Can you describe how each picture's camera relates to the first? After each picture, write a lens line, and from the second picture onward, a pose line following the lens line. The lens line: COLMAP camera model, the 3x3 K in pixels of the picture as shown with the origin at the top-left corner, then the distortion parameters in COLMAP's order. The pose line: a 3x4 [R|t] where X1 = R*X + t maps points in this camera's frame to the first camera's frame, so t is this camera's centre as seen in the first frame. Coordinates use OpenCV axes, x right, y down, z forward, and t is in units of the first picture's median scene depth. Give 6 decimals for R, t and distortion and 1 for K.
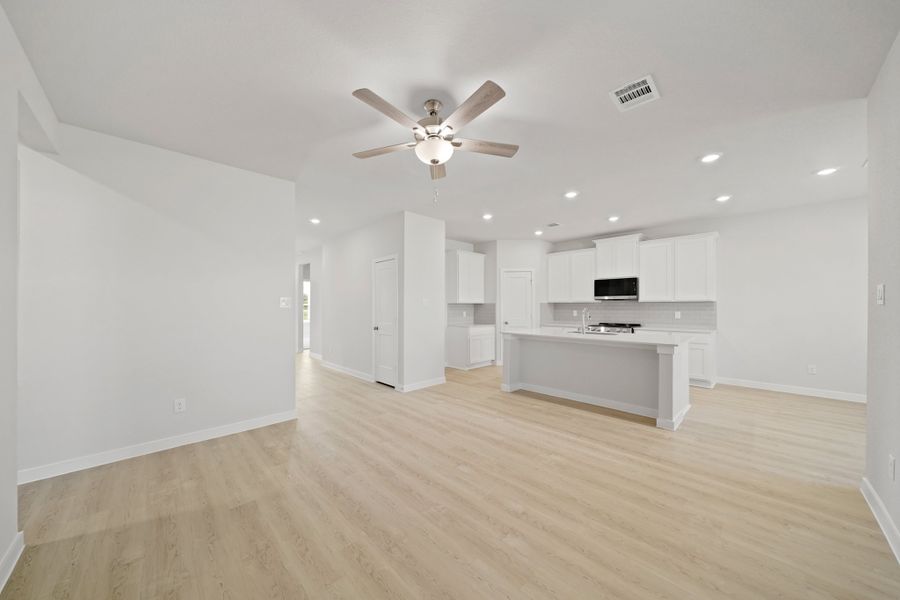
lens RADIAL K [[307.7, 0, 449.5], [0, 307.7, 307.6], [0, 0, 1]] dist [-0.006575, -0.000008]
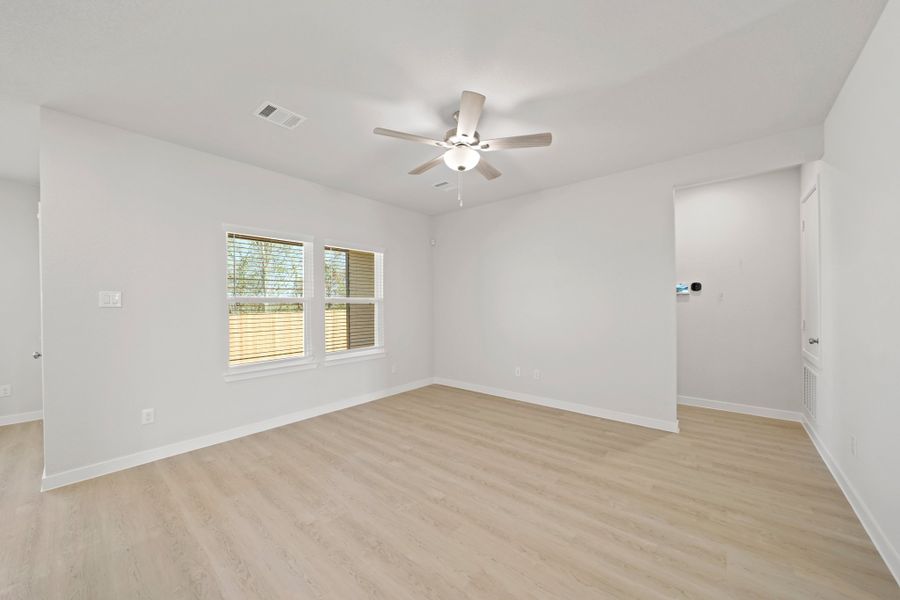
lens RADIAL K [[307.7, 0, 449.5], [0, 307.7, 307.6], [0, 0, 1]] dist [-0.006575, -0.000008]
pose [[-0.995145, 0.013594, -0.097479, 0.088611], [0.012523, 0.999854, 0.011588, -0.005083], [0.097622, 0.010311, -0.995170, 1.831660]]
